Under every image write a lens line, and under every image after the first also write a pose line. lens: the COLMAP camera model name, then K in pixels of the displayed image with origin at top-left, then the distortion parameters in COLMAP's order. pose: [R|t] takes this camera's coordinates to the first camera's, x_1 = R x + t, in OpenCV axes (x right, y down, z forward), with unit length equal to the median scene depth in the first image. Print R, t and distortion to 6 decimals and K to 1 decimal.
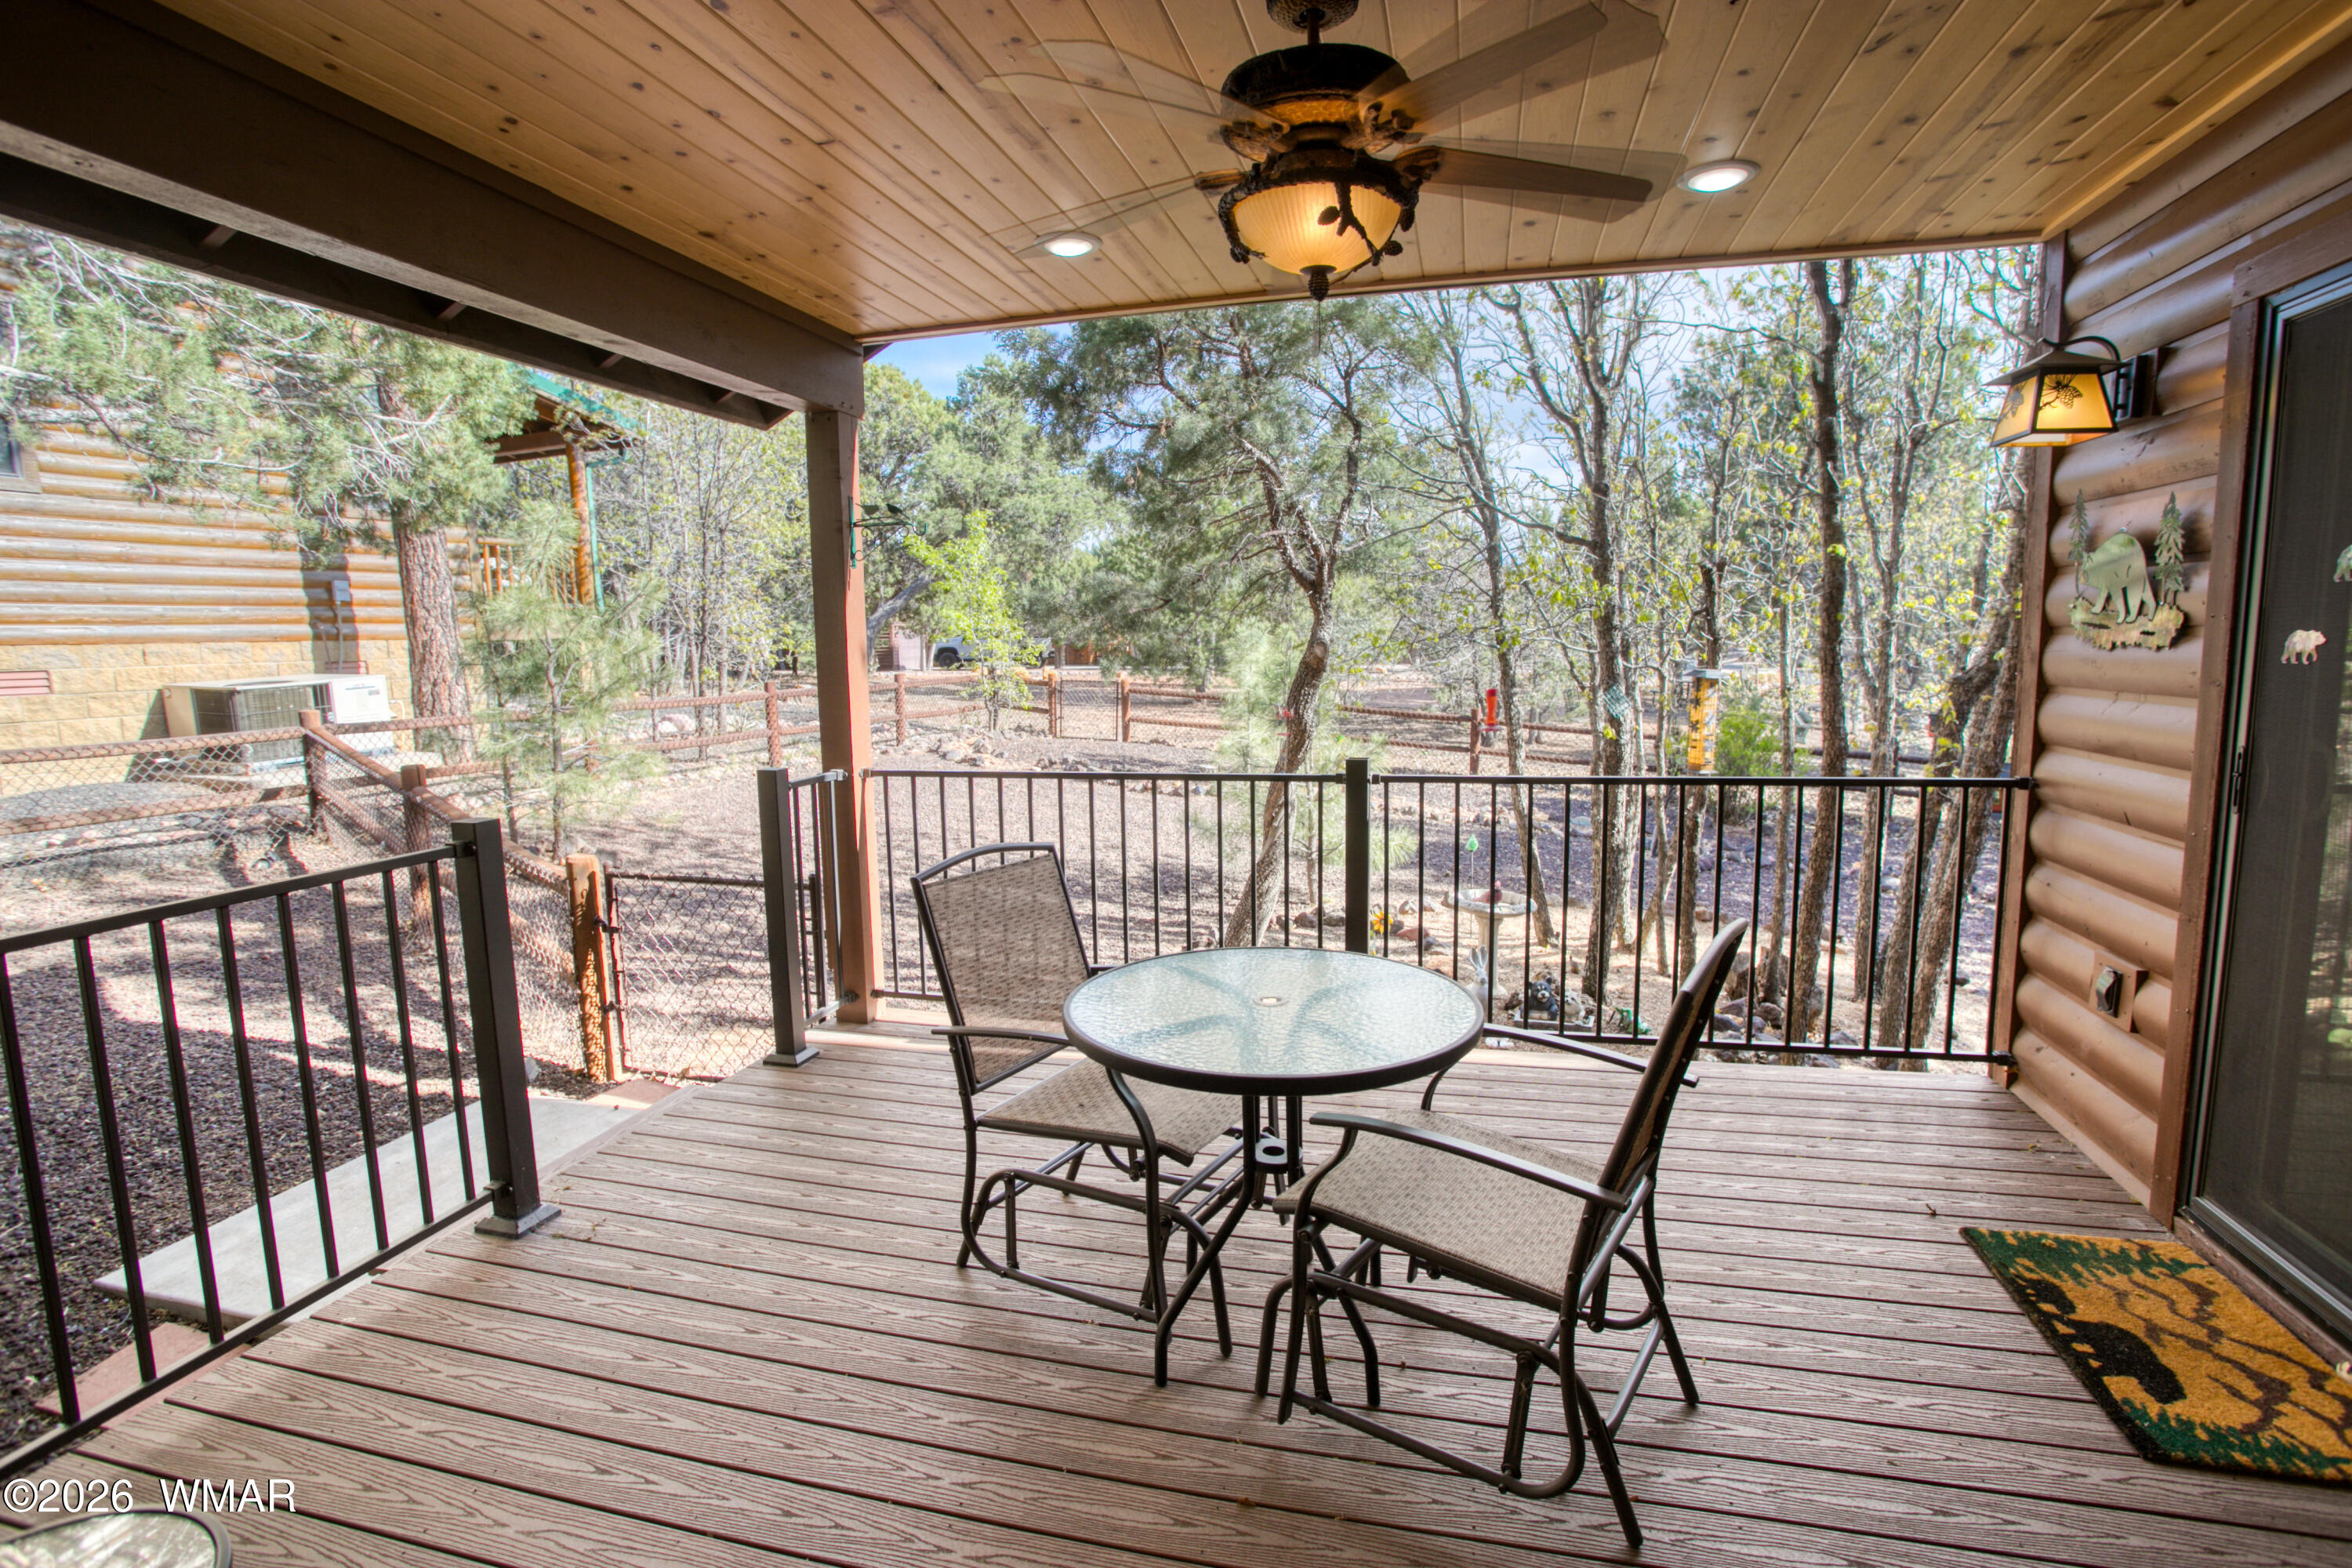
lens RADIAL K [[1185.7, 0, 1175.0], [0, 1185.7, 789.0], [0, 0, 1]] dist [-0.030334, 0.014649]
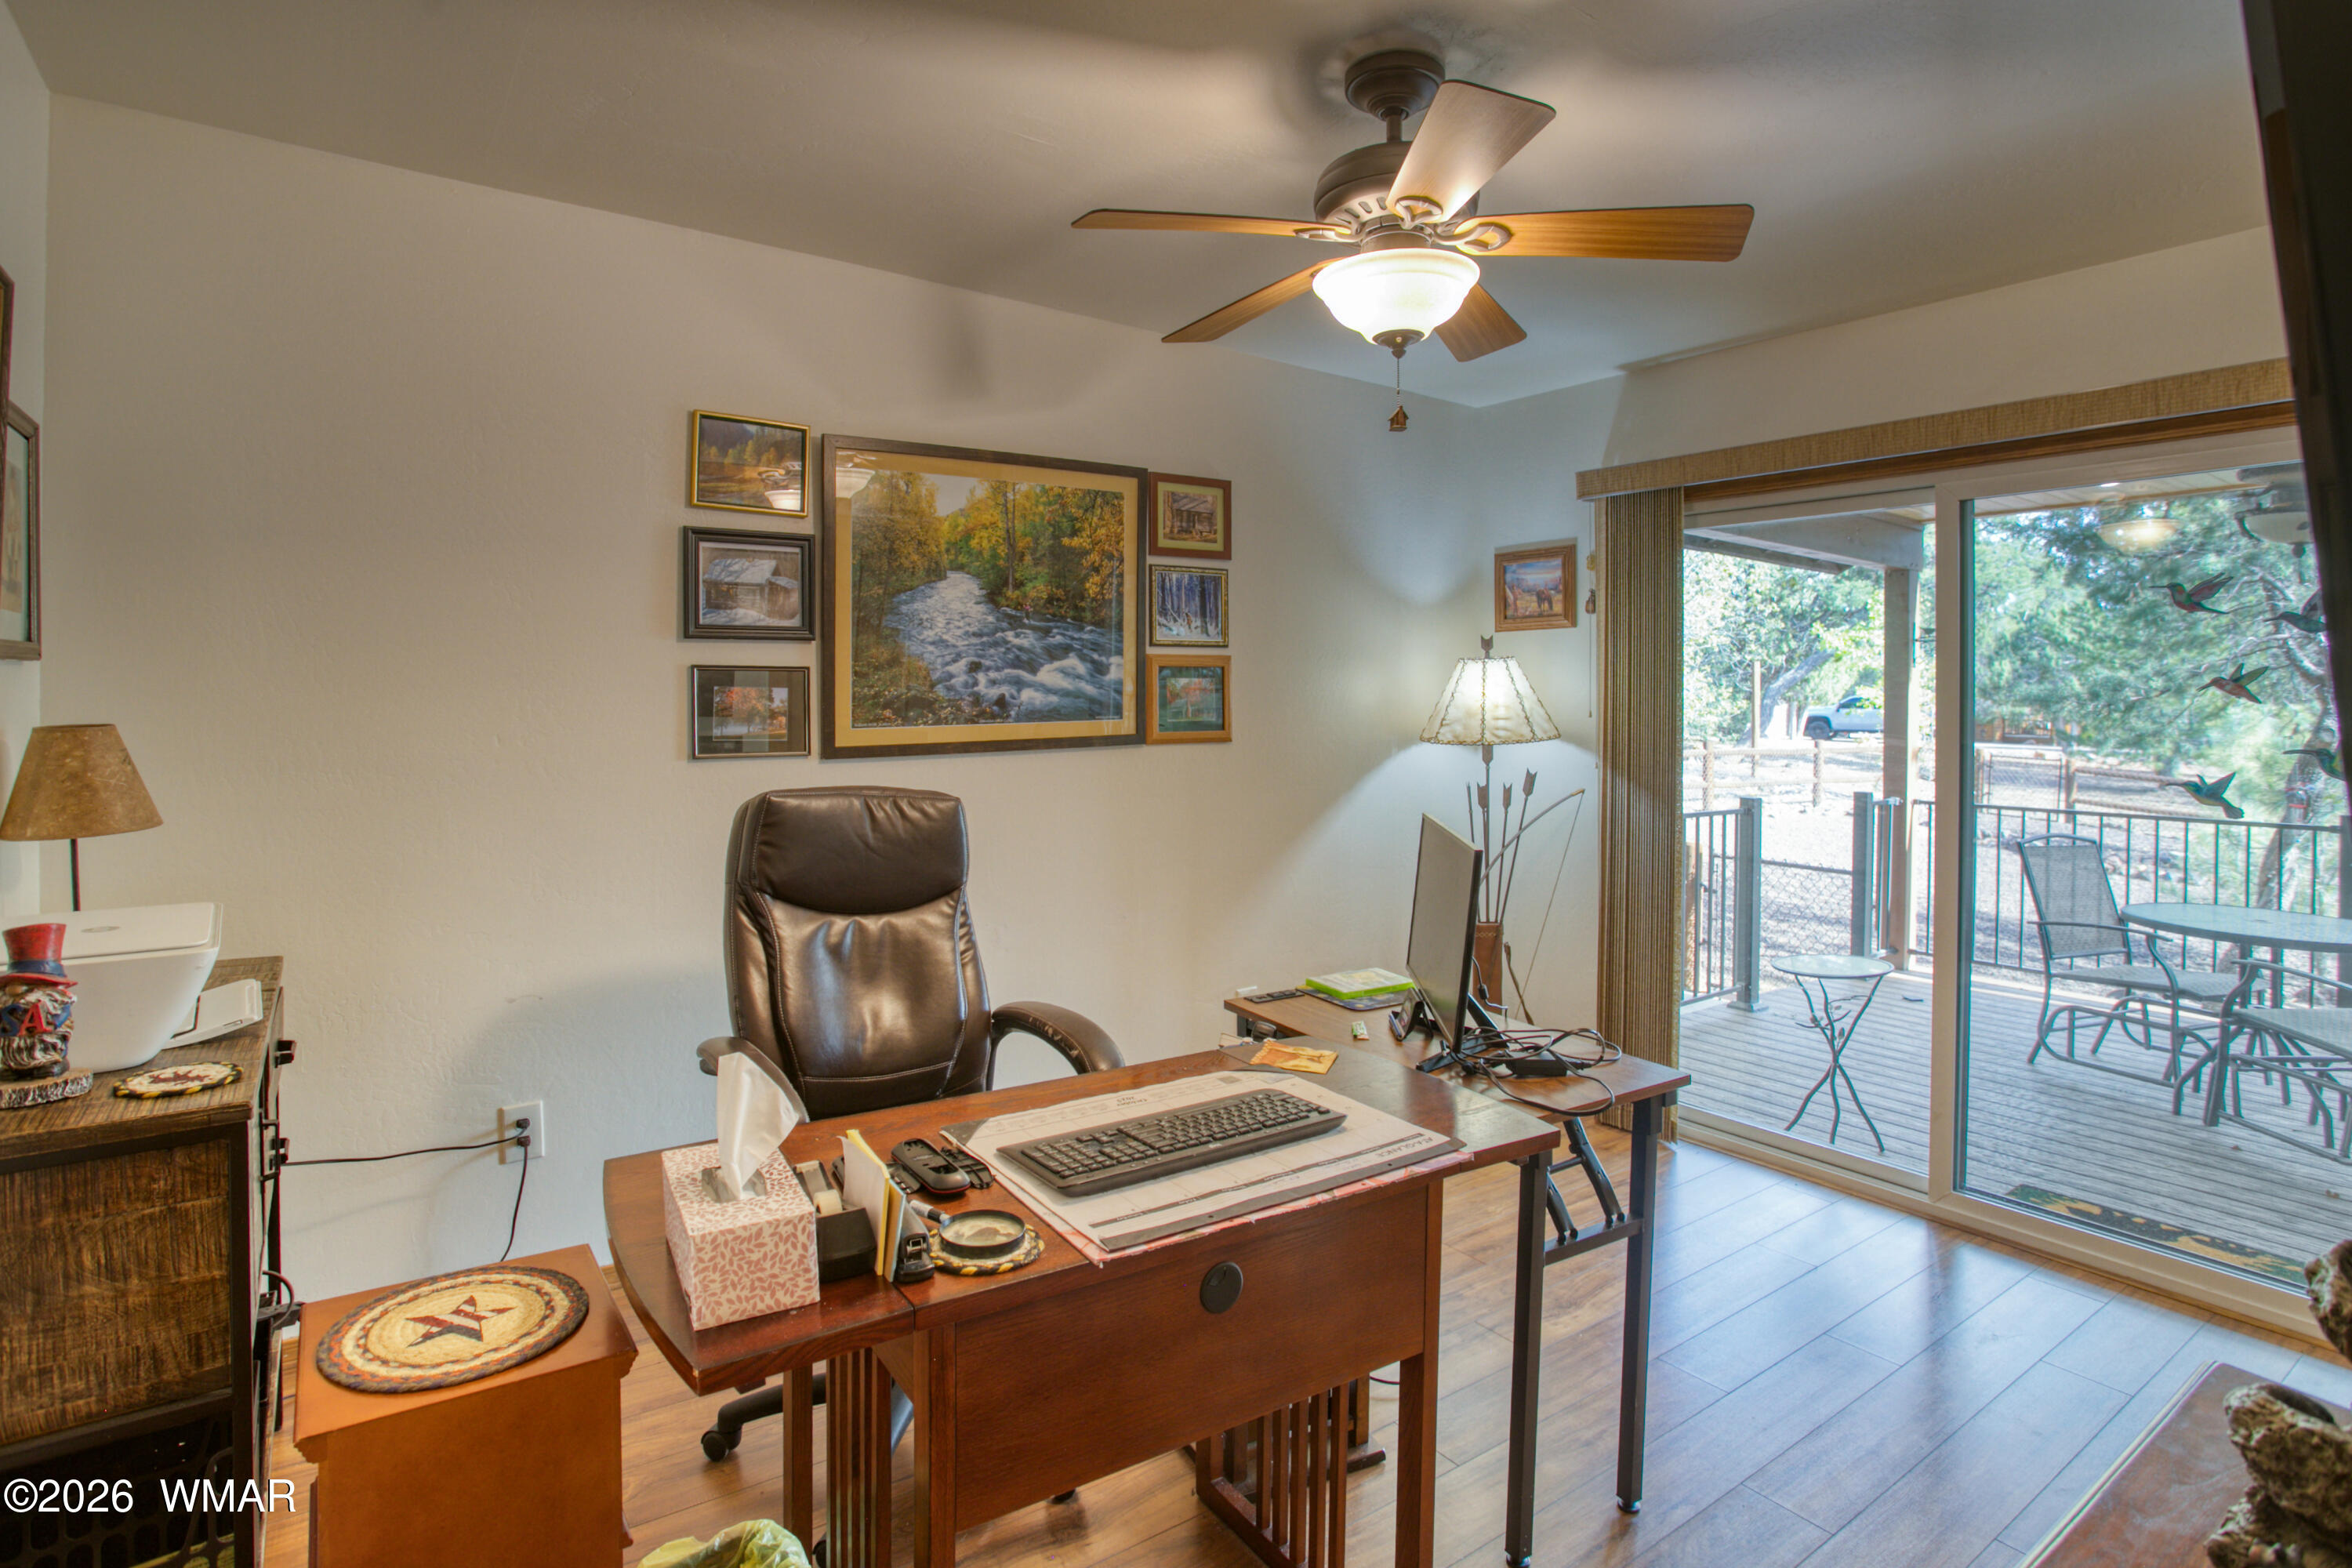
lens RADIAL K [[1185.7, 0, 1202.0], [0, 1185.7, 707.5], [0, 0, 1]] dist [-0.030334, 0.014649]
pose [[0.785455, 0.026907, -0.618334, -0.050673], [-0.101648, 0.991097, -0.085993, 0.090589], [0.610515, 0.130396, 0.781197, -0.761005]]
